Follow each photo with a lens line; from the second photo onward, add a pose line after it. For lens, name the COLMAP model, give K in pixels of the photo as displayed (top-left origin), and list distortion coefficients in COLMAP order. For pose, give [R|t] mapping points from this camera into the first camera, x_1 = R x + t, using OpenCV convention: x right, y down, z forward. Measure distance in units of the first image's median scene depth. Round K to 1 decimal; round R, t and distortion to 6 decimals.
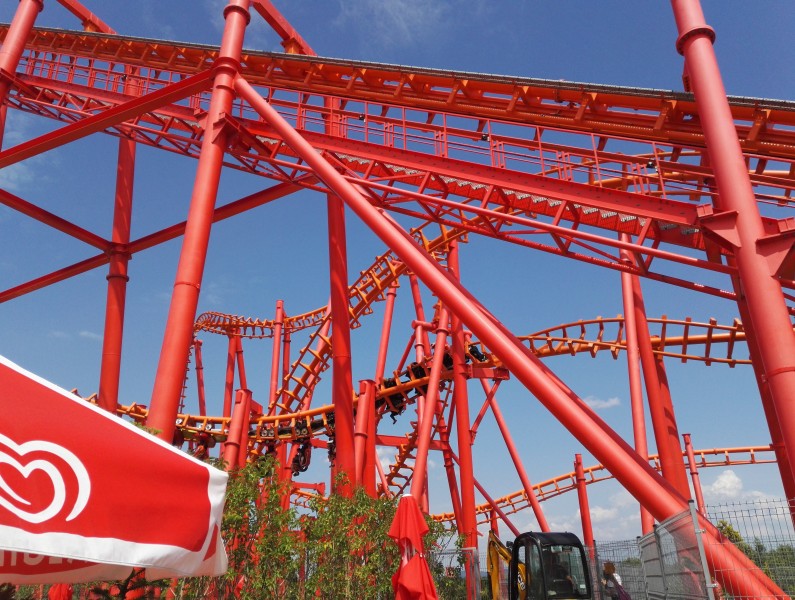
lens RADIAL K [[644.6, 0, 394.8], [0, 644.6, 298.3], [0, 0, 1]] dist [0.025468, 0.004129]
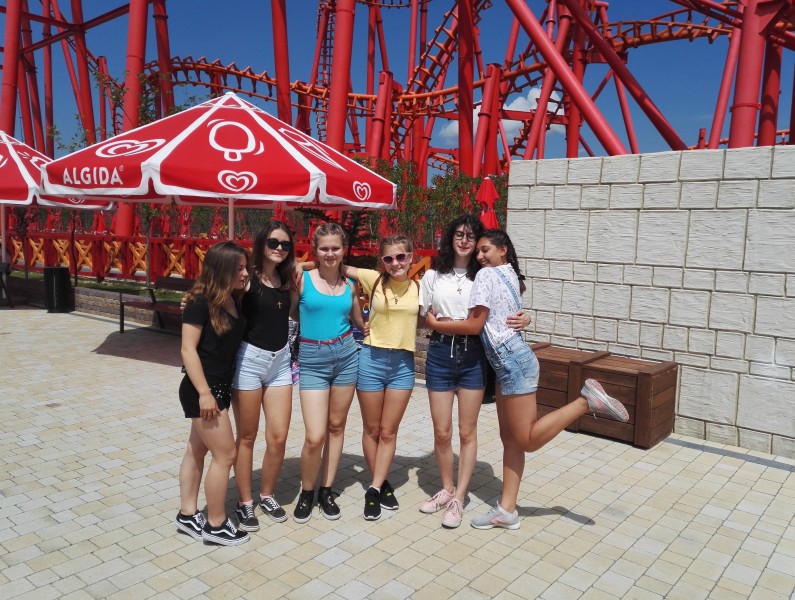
lens RADIAL K [[644.6, 0, 394.8], [0, 644.6, 298.3], [0, 0, 1]] dist [0.025468, 0.004129]
pose [[0.978074, 0.073119, -0.195002, 0.039592], [0.032169, 0.872059, 0.488342, -0.075172], [0.205760, -0.483908, 0.850586, -0.189955]]
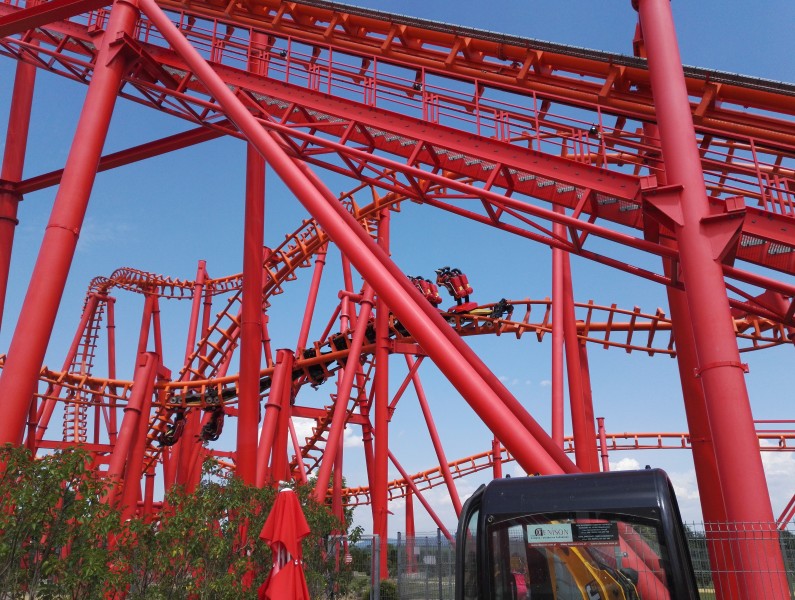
lens RADIAL K [[644.9, 0, 397.6], [0, 644.9, 303.7], [0, 0, 1]] dist [0.026191, 0.004665]
pose [[0.992259, 0.061689, 0.107782, 0.015853], [-0.067149, 0.996598, 0.047778, 0.004117], [-0.104468, -0.054645, 0.993026, 0.046138]]
